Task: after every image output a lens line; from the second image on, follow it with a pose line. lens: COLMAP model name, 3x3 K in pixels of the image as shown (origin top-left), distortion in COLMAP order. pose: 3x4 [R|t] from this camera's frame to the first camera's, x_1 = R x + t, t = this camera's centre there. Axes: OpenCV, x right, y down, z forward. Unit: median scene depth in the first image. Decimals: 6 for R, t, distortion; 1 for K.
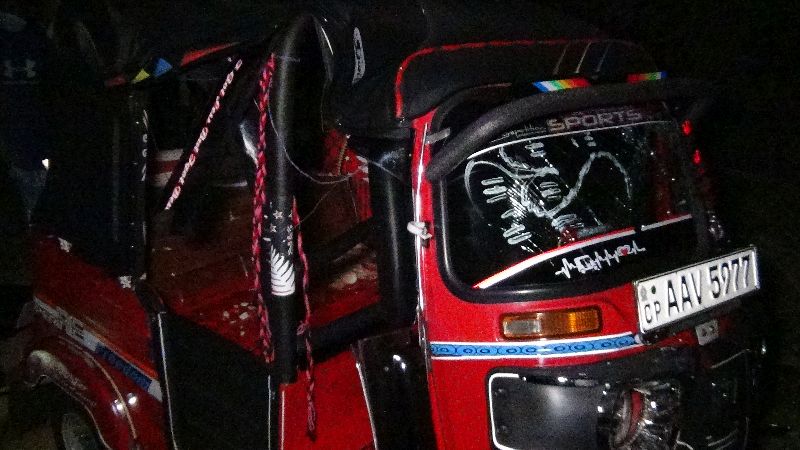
lens RADIAL K [[734.2, 0, 400.0], [0, 734.2, 225.0], [0, 0, 1]] dist [0.001665, -0.001790]
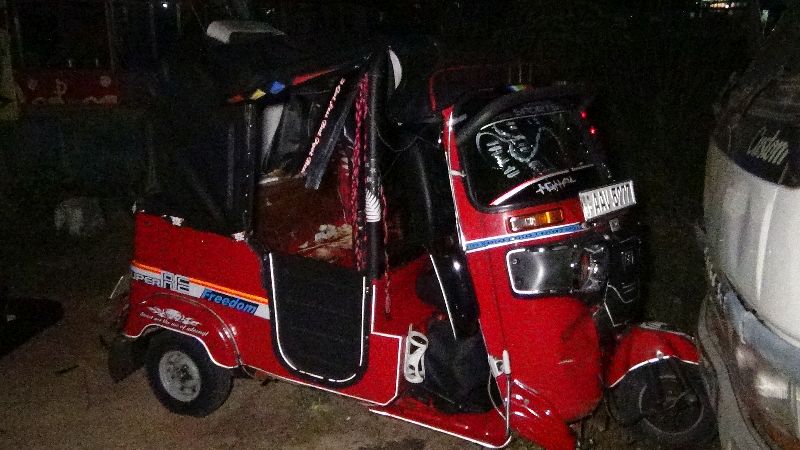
lens RADIAL K [[734.2, 0, 400.0], [0, 734.2, 225.0], [0, 0, 1]] dist [0.001665, -0.001790]
pose [[0.972420, -0.079469, 0.219283, -0.461935], [0.092255, 0.994545, -0.048681, 0.186944], [-0.214218, 0.067568, 0.974446, -0.589048]]
